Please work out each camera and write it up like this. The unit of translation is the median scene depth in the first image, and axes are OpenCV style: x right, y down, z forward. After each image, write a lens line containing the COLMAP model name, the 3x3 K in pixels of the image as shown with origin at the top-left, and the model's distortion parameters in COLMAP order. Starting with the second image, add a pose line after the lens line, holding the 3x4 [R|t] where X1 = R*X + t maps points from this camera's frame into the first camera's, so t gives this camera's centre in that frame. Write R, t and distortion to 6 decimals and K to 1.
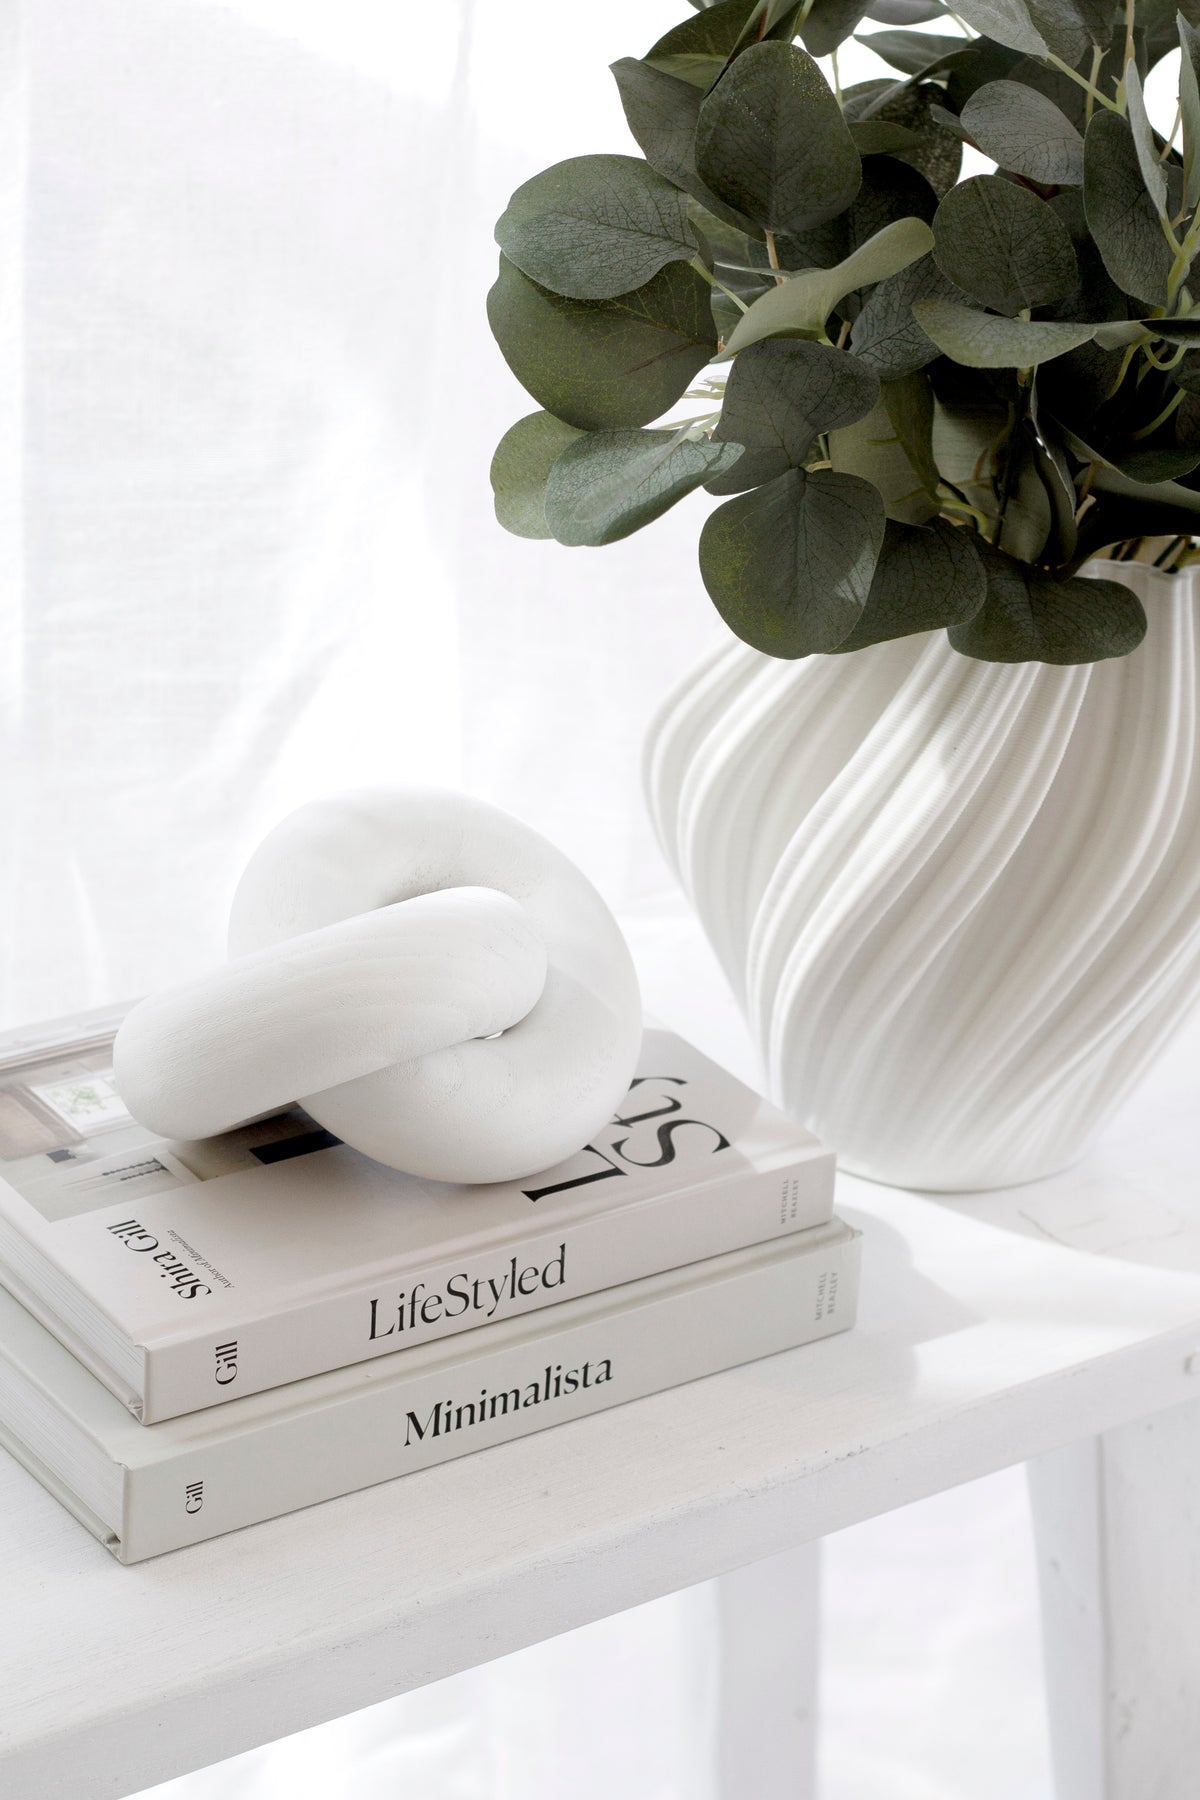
lens RADIAL K [[4801.3, 0, 600.0], [0, 4801.3, 900.0], [0, 0, 1]] dist [0.007169, -0.301546]
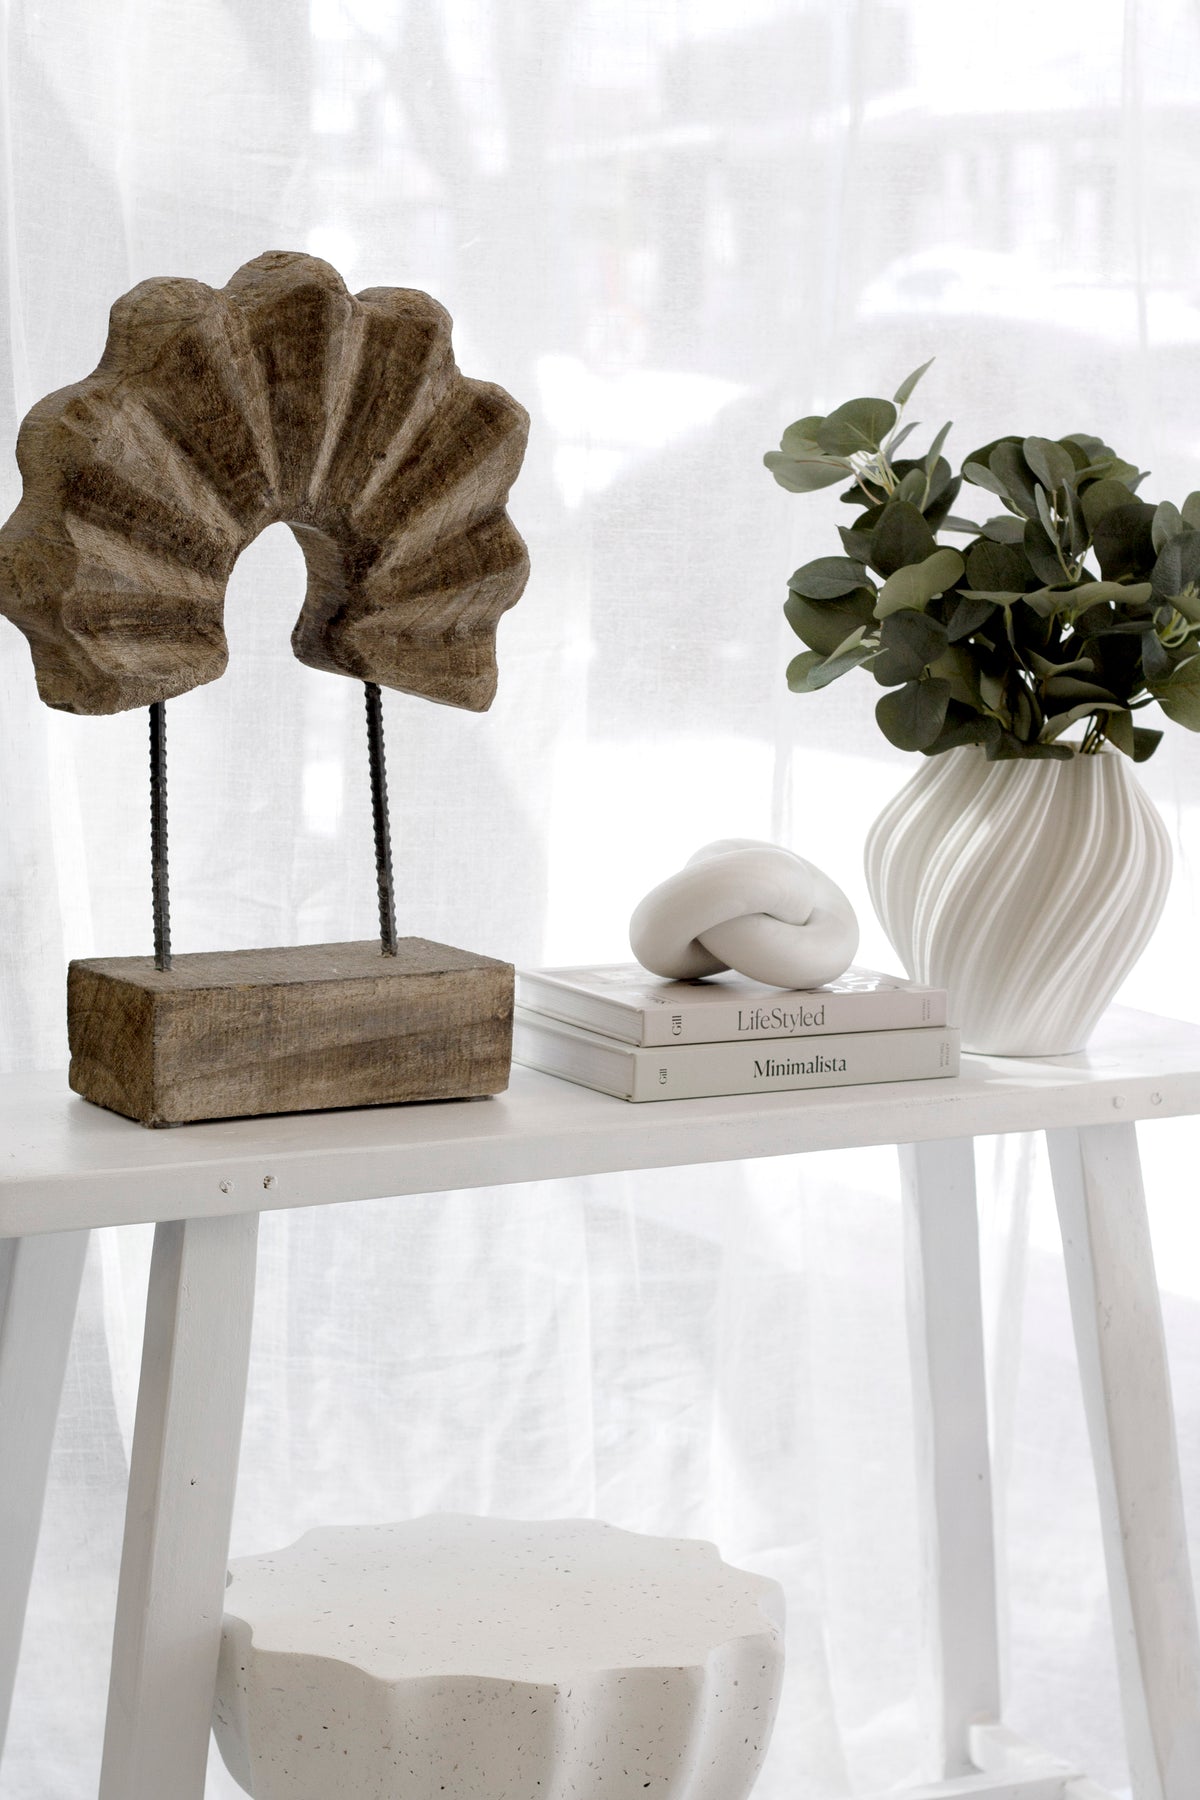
lens RADIAL K [[4801.3, 0, 600.0], [0, 4801.3, 900.0], [0, 0, 1]] dist [0.007169, -0.301546]
pose [[0.995242, -0.028077, -0.093296, 0.102788], [-0.004347, 0.943828, -0.330409, 0.790875], [0.097332, 0.329242, 0.939216, -1.196835]]
